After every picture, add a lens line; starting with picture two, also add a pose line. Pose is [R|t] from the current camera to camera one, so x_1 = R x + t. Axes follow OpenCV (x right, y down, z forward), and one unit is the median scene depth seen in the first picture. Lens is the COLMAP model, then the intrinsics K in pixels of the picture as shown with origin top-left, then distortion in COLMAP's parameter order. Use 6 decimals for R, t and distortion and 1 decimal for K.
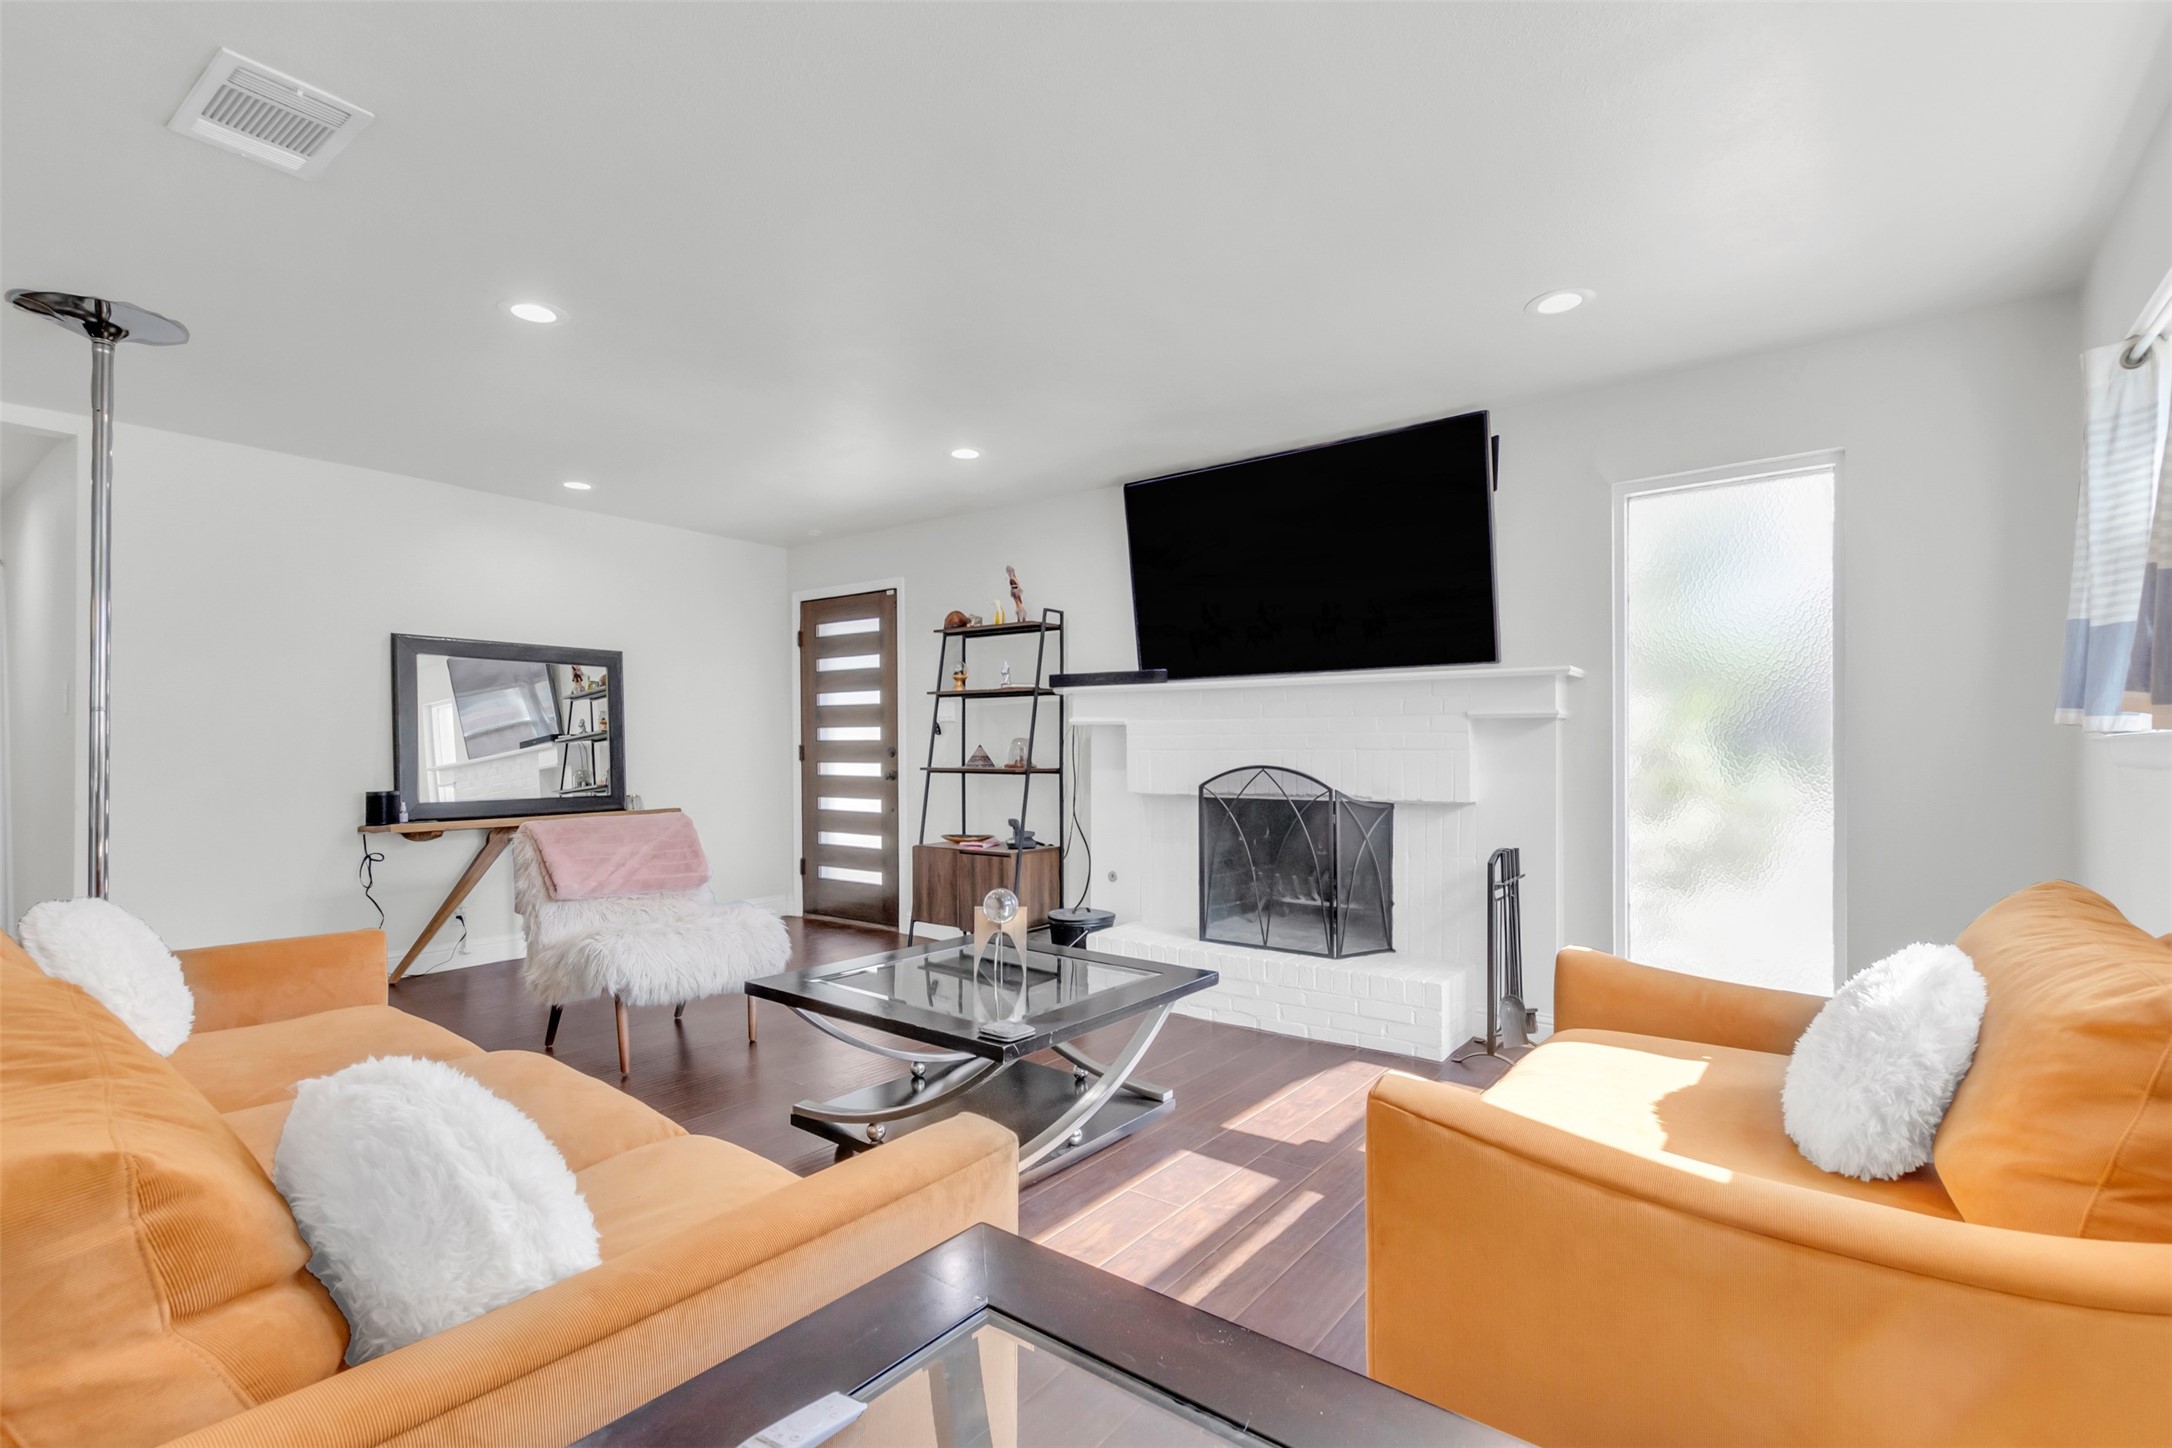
lens RADIAL K [[1005.1, 0, 1066.9], [0, 1005.1, 751.8], [0, 0, 1]] dist [0.012742, -0.000328]
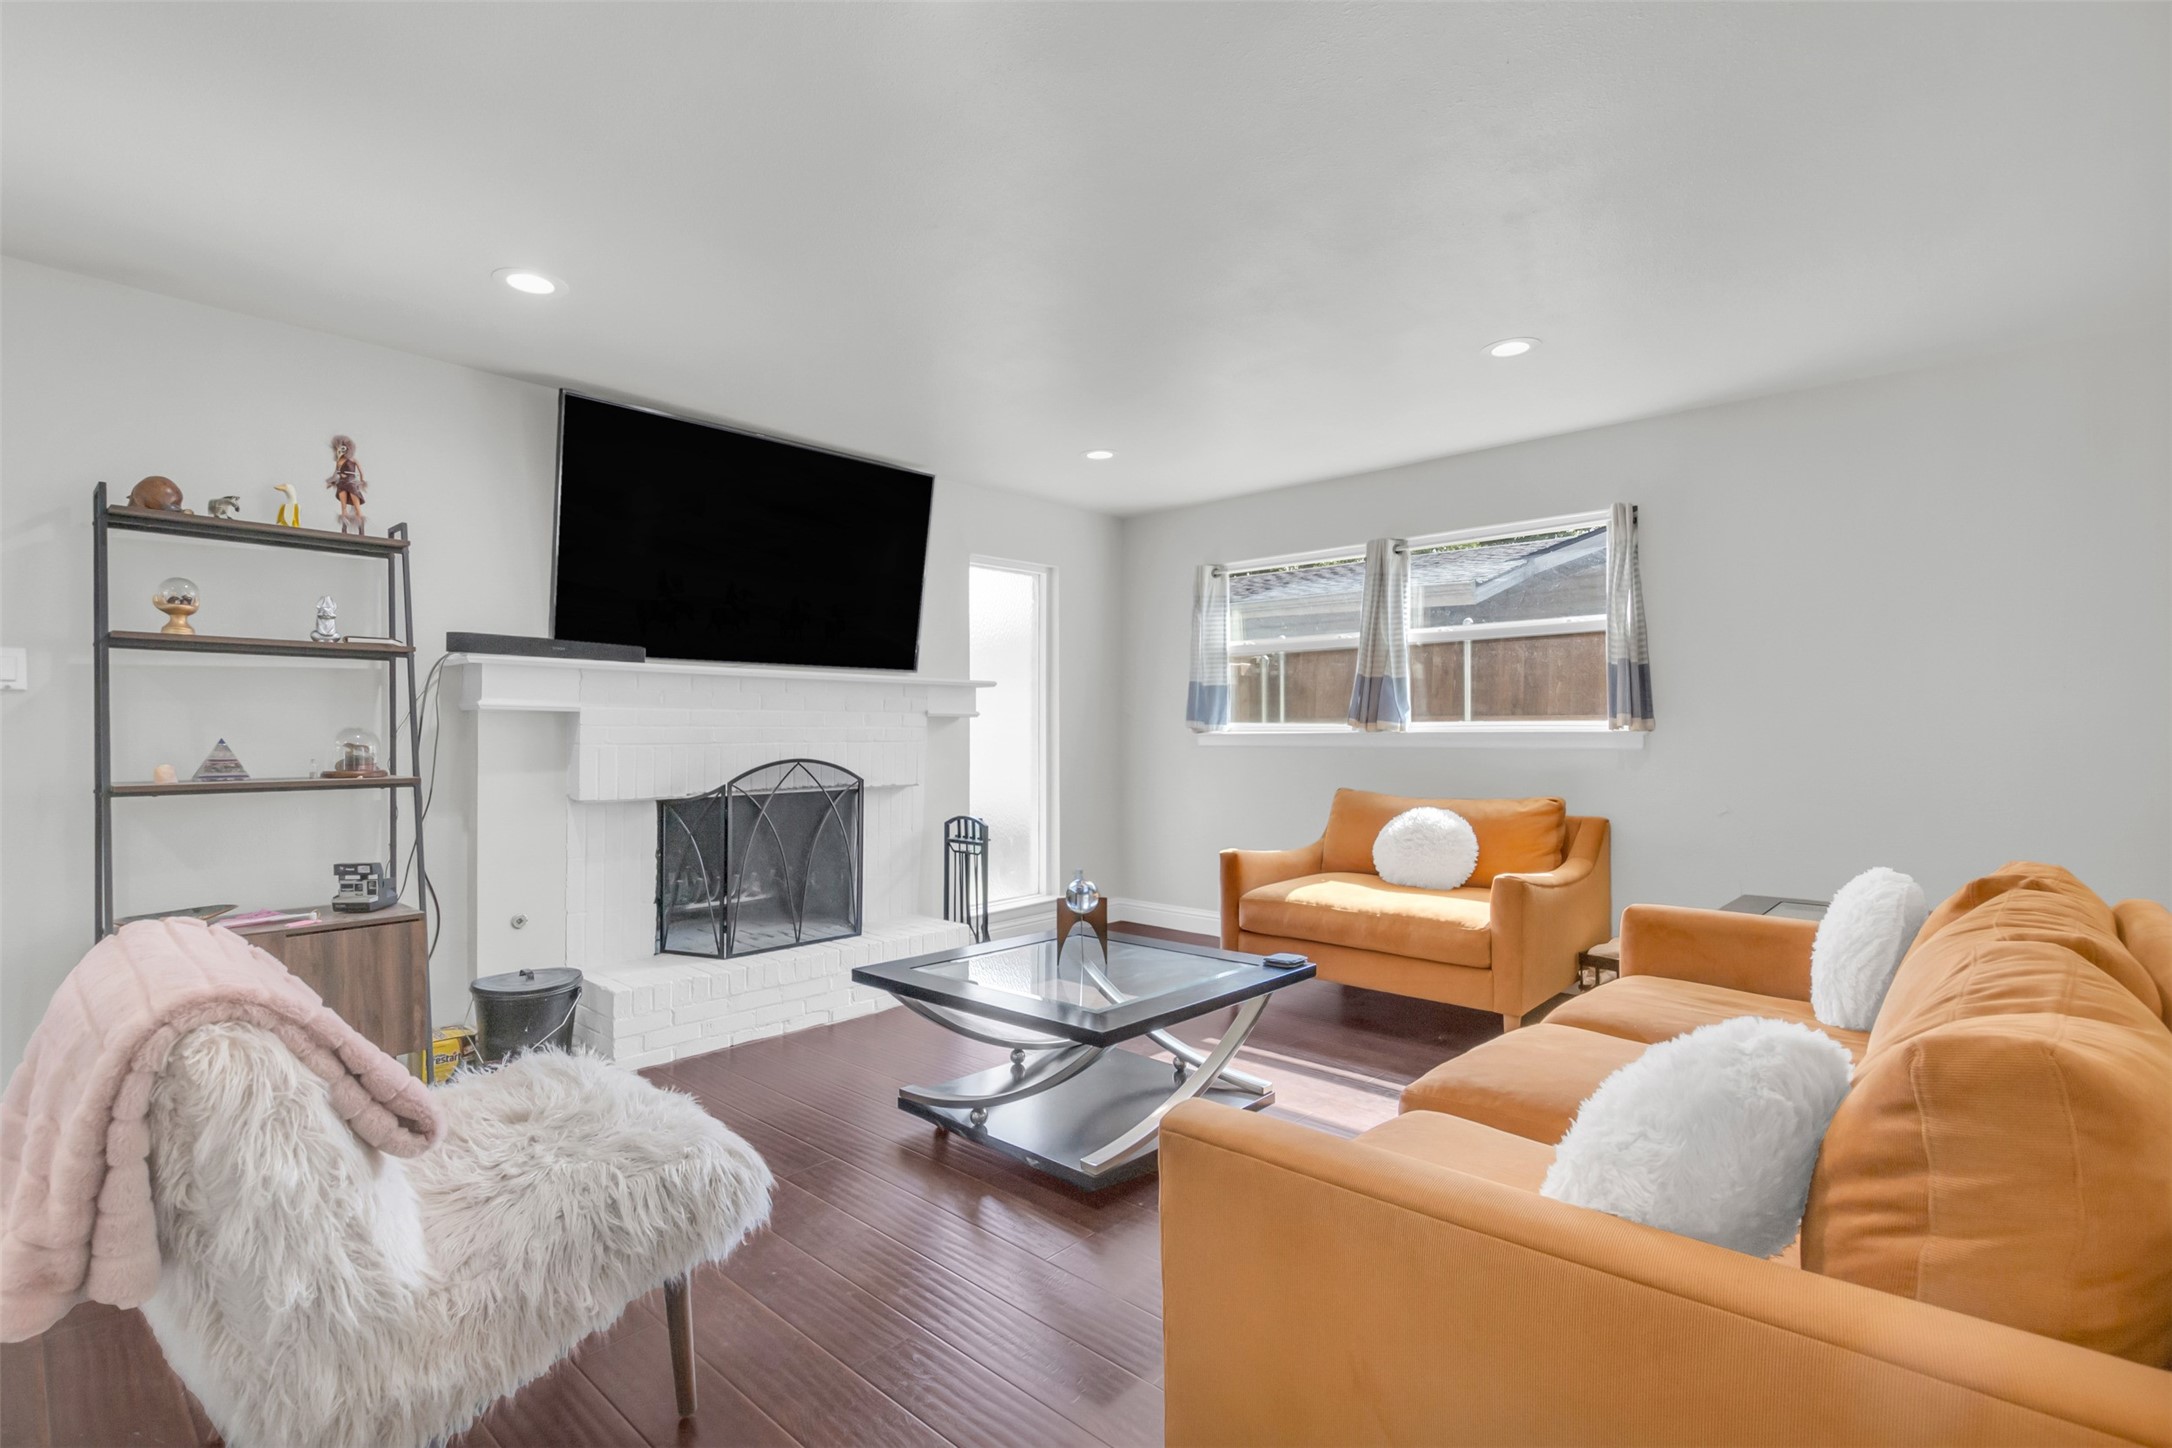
lens RADIAL K [[1005.1, 0, 1086.9], [0, 1005.1, 726.6], [0, 0, 1]] dist [0.012742, -0.000328]
pose [[0.086754, 0.009251, 0.996187, -0.674497], [0.009300, 0.999906, -0.010095, -0.004291], [-0.996186, 0.010141, 0.086660, 0.565795]]
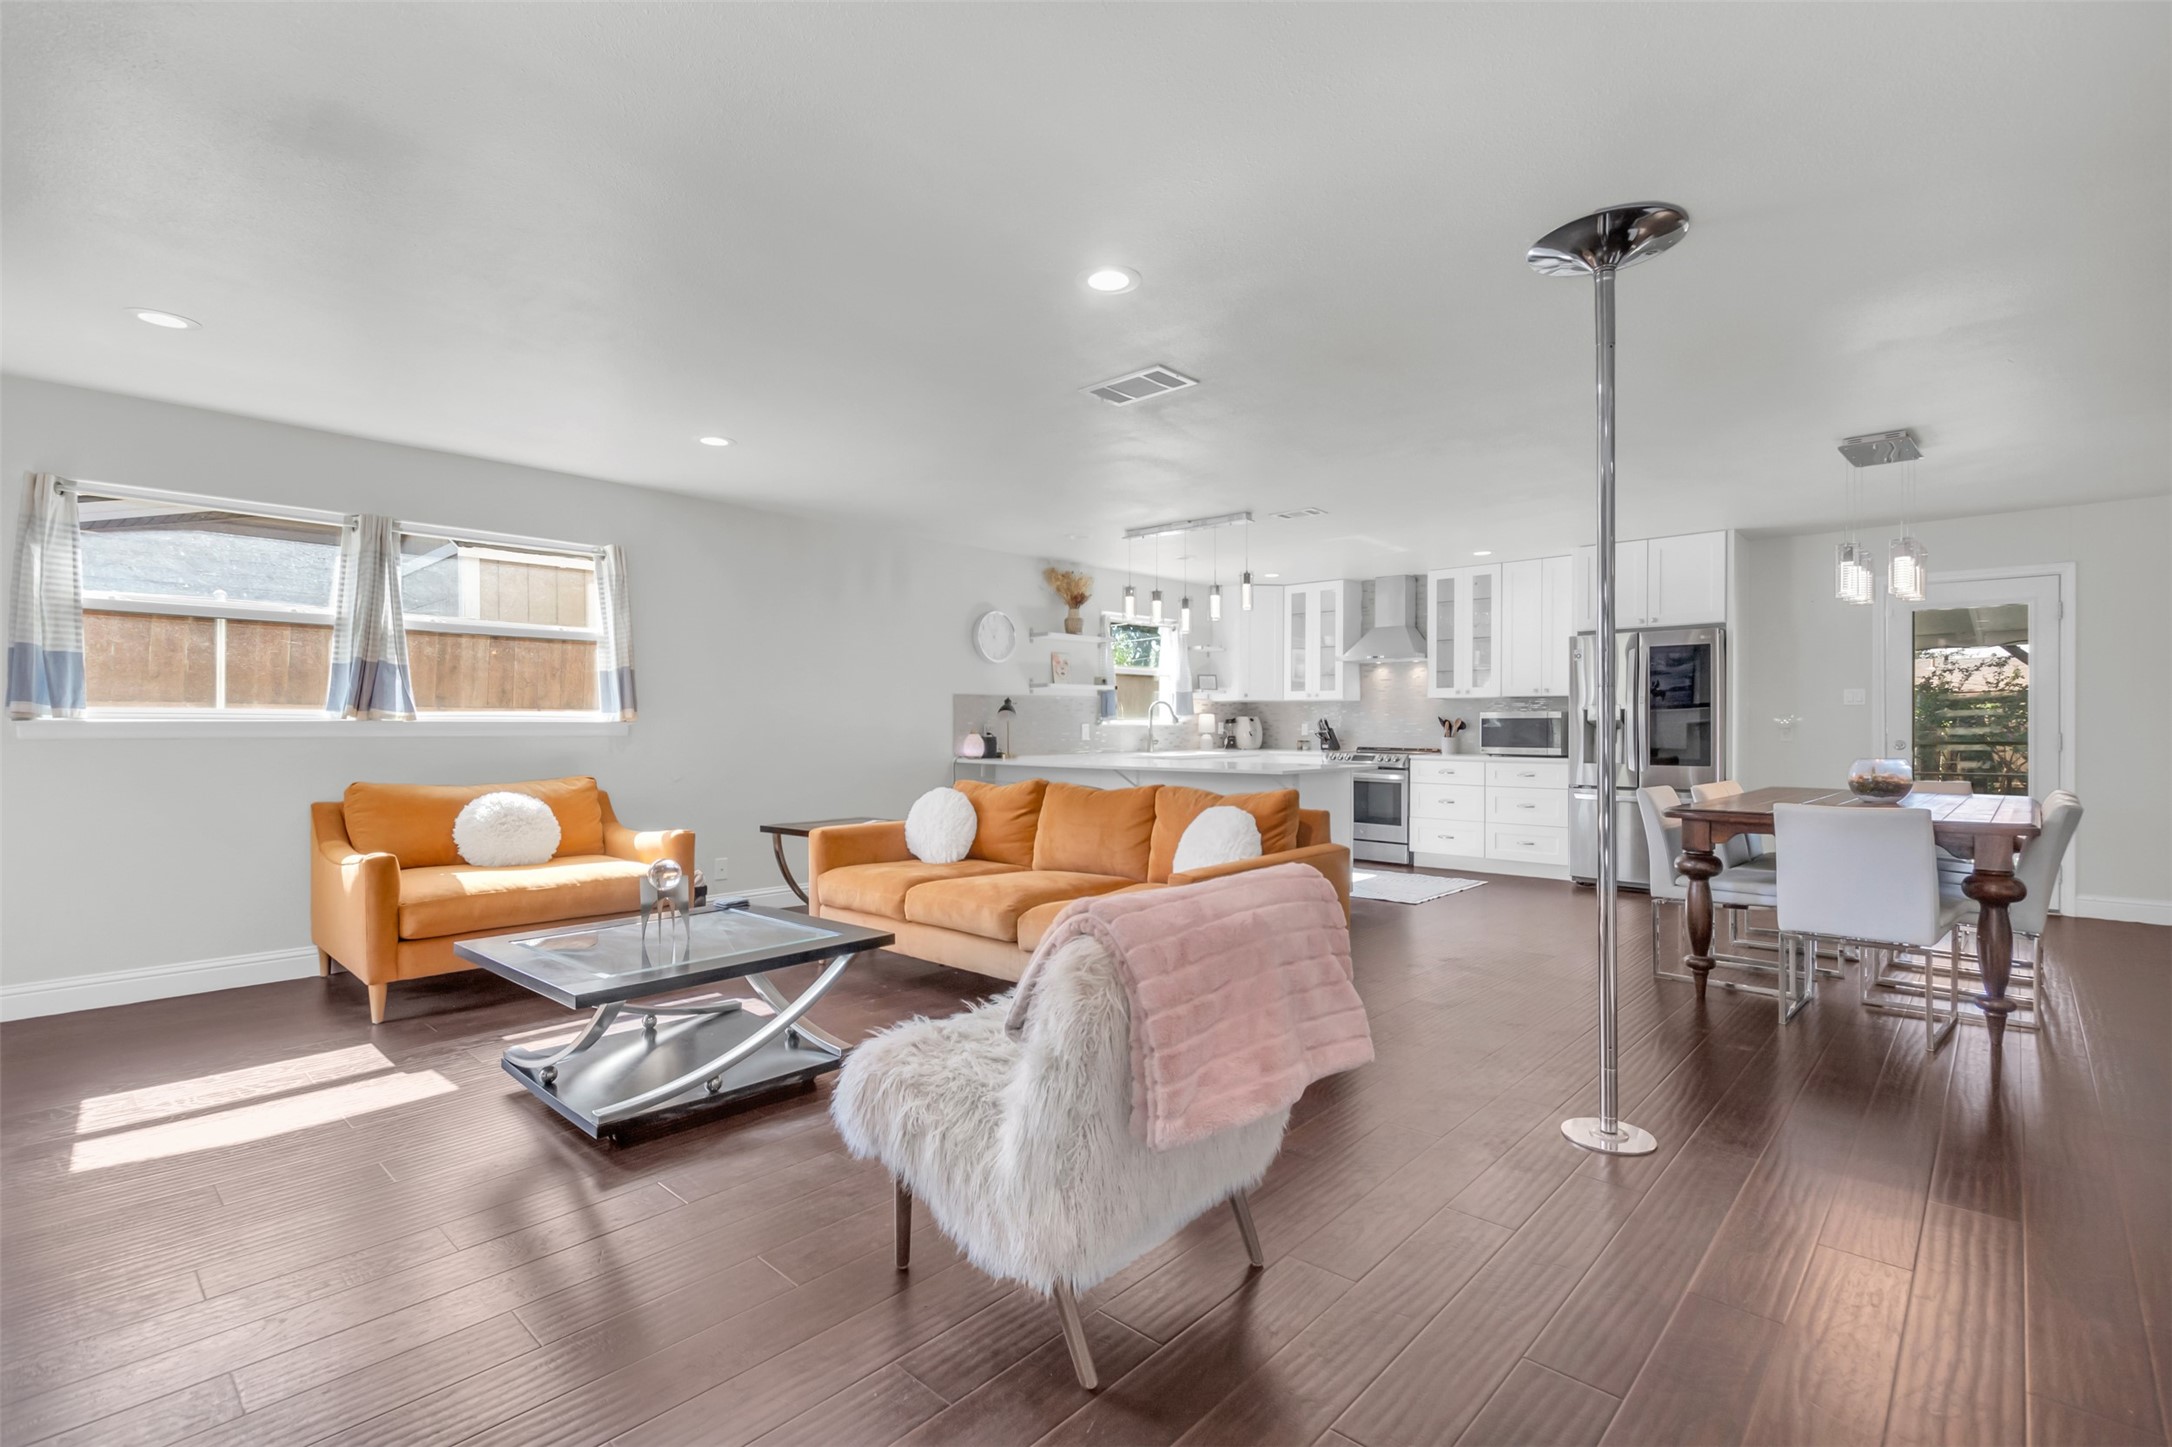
lens RADIAL K [[1005.1, 0, 1089.4], [0, 1005.1, 721.0], [0, 0, 1]] dist [0.012742, -0.000328]
pose [[-0.997148, 0.000231, 0.075475, -0.371665], [0.000307, 0.999999, 0.001001, -0.007381], [-0.075474, 0.001021, -0.997147, 1.285117]]
